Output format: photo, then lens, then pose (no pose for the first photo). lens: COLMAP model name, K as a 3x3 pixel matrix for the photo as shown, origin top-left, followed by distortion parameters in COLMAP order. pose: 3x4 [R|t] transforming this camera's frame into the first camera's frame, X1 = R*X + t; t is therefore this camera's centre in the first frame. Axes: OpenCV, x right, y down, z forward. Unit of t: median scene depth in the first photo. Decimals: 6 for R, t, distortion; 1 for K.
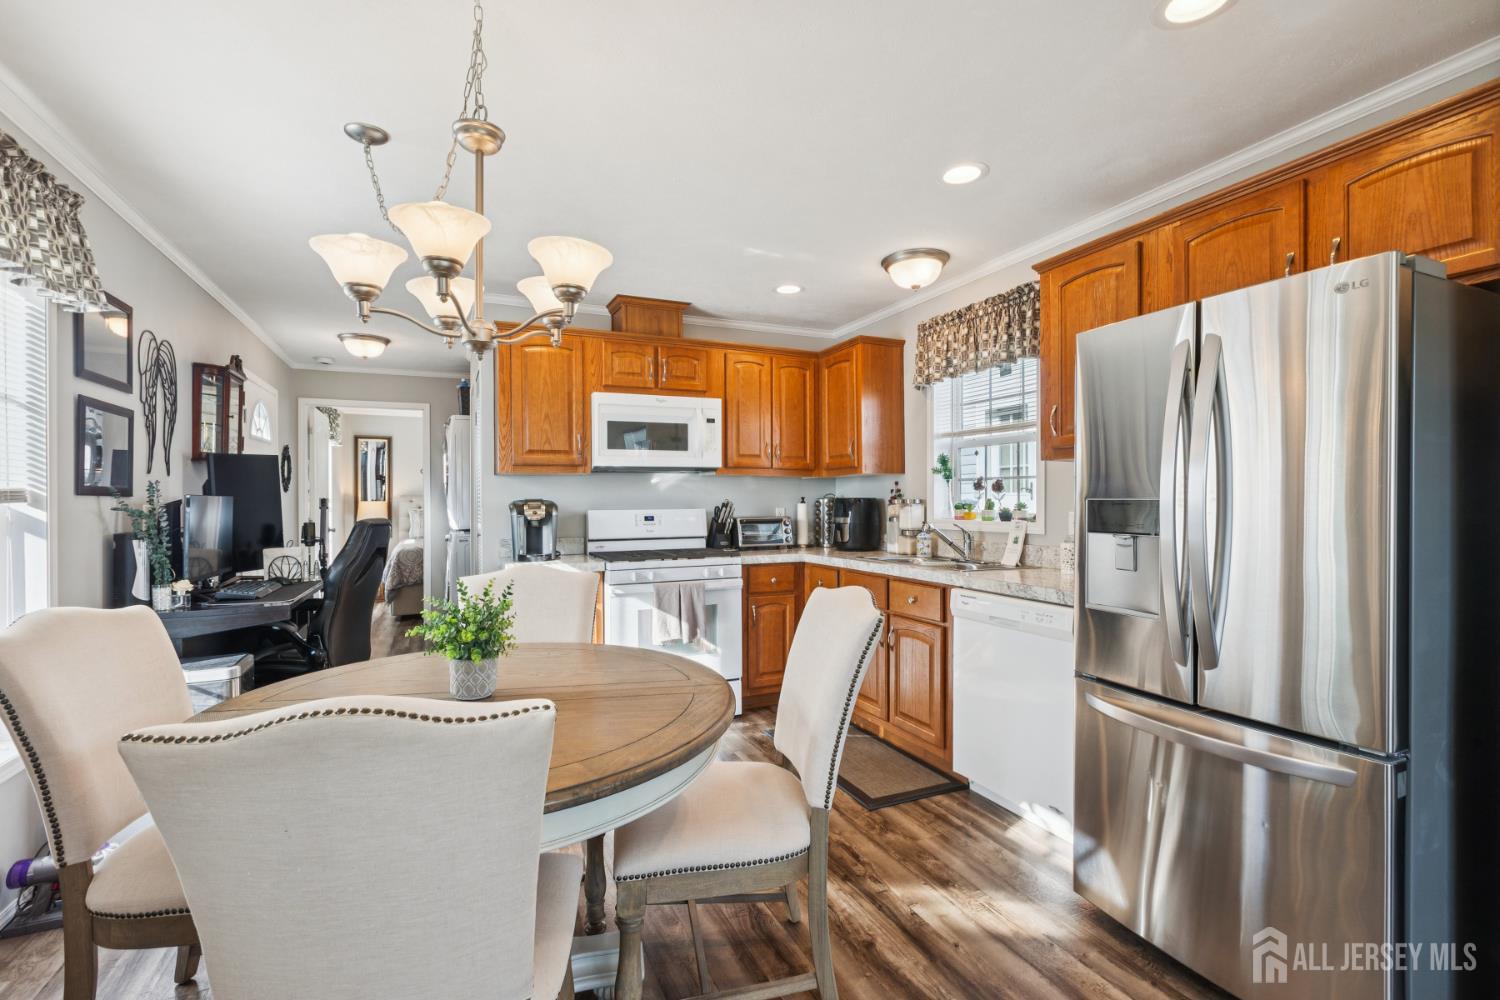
lens RADIAL K [[686.2, 0, 750.9], [0, 686.2, 506.3], [0, 0, 1]] dist [0.001610, -0.000226]
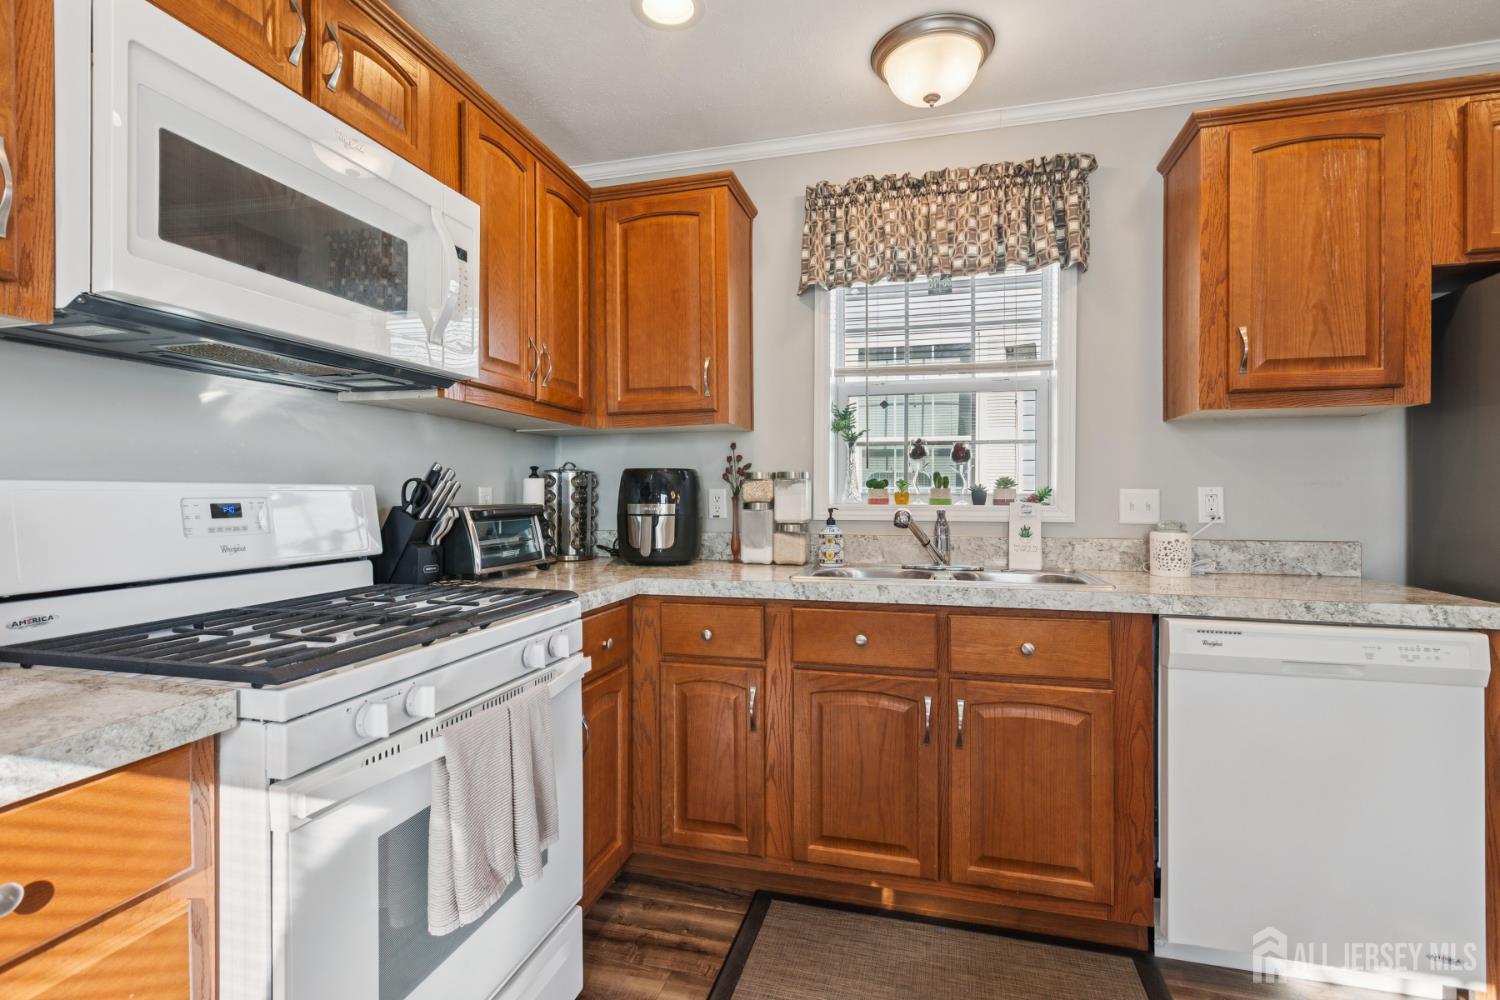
lens RADIAL K [[686.2, 0, 746.9], [0, 686.2, 495.5], [0, 0, 1]] dist [0.001610, -0.000226]
pose [[0.631993, 0.003325, 0.774967, -0.267296], [0.002882, 0.999974, -0.006640, 0.014531], [-0.774968, 0.006430, 0.631967, 0.666715]]
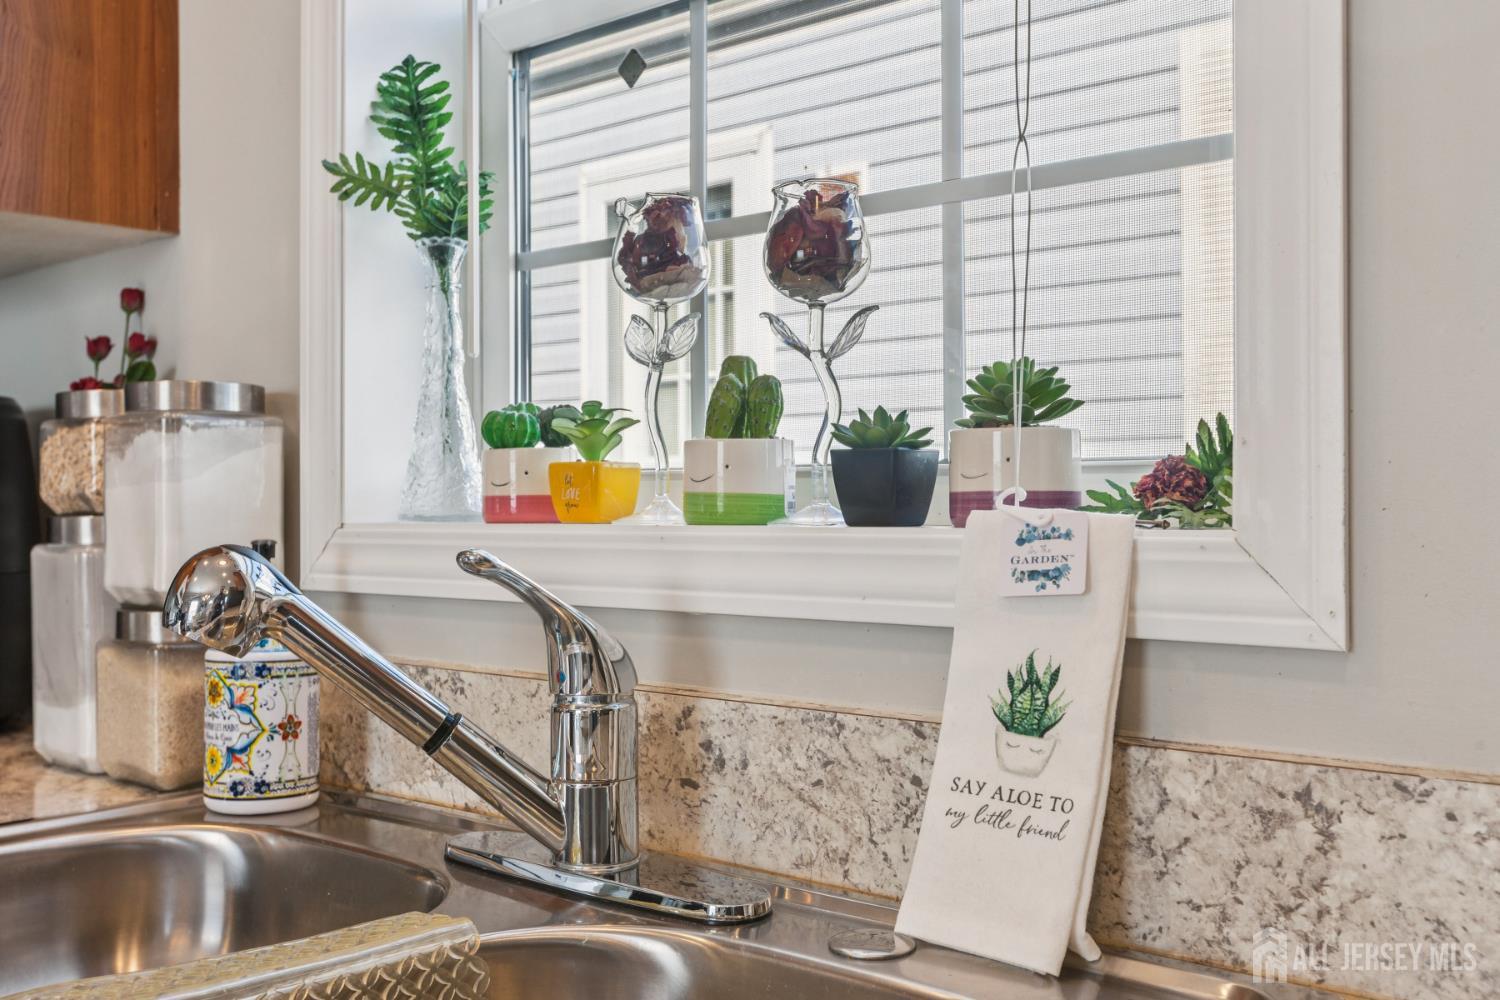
lens RADIAL K [[1536.7, 0, 751.0], [0, 1536.7, 502.1], [0, 0, 1]] dist [-0.003044, 0.000000]
pose [[0.907921, -0.001145, 0.419139, 0.211249], [0.005213, 0.999950, -0.008561, 0.017565], [-0.419108, 0.009957, 0.907882, 0.682001]]
